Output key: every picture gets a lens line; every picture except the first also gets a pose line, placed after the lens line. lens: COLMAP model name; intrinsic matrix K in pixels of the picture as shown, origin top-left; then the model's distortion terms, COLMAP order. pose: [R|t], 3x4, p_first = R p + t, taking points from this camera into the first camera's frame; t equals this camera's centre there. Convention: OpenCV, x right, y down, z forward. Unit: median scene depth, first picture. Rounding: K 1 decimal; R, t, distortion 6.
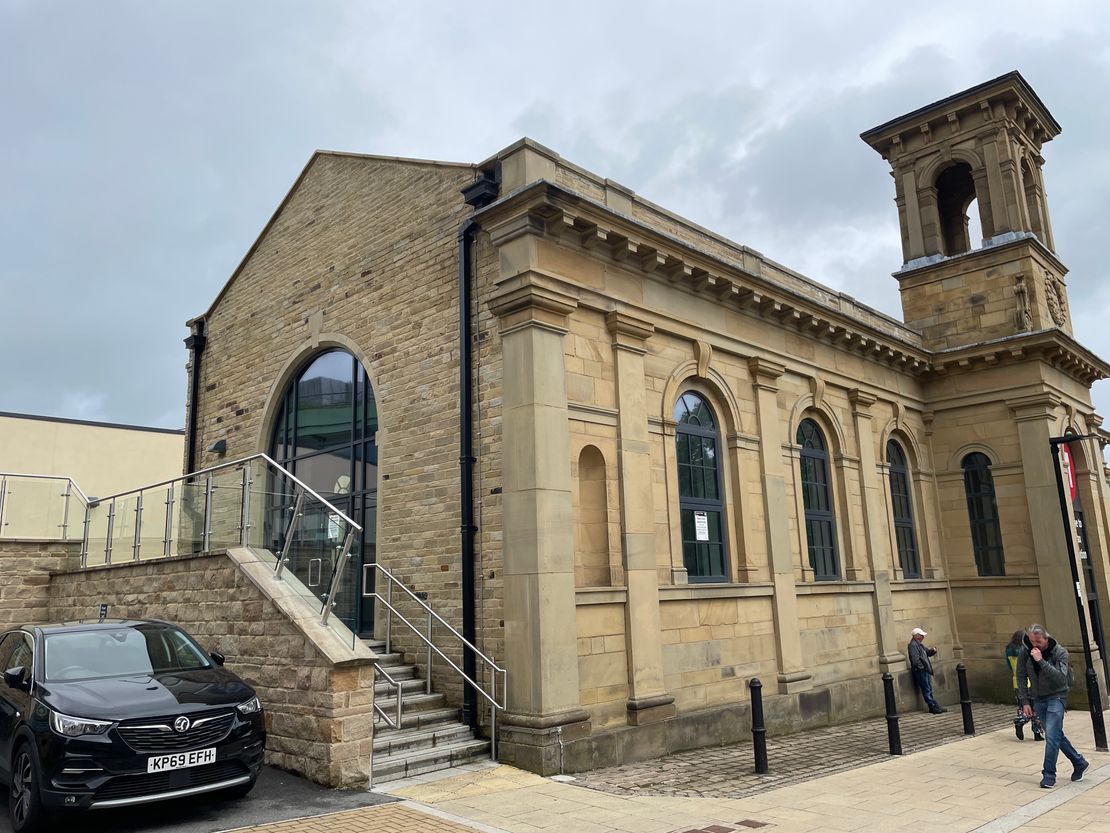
lens RADIAL K [[809.2, 0, 548.0], [0, 809.2, 420.5], [0, 0, 1]] dist [0.093329, -0.136056]
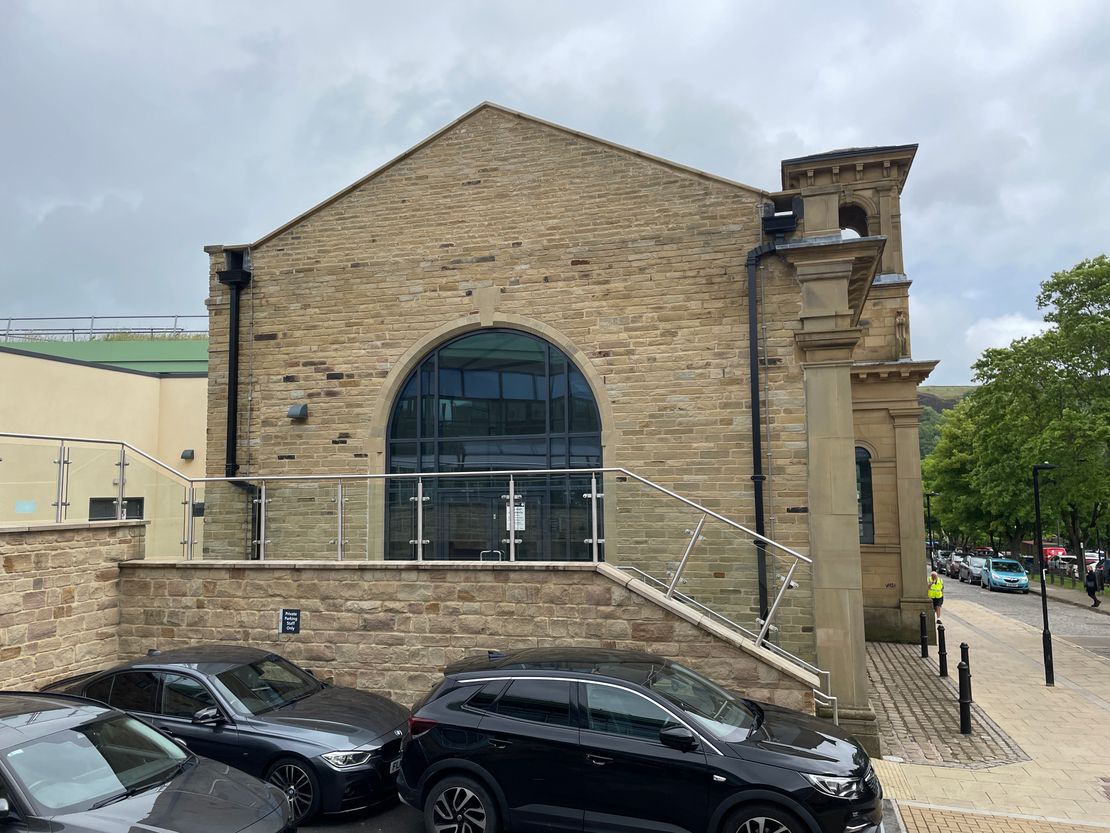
lens RADIAL K [[809.2, 0, 548.0], [0, 809.2, 420.5], [0, 0, 1]] dist [0.093329, -0.136056]
pose [[0.888055, 0.061773, 0.455569, -0.637942], [-0.106946, 0.991505, 0.074030, -0.057915], [-0.447126, -0.114464, 0.887117, 0.132903]]
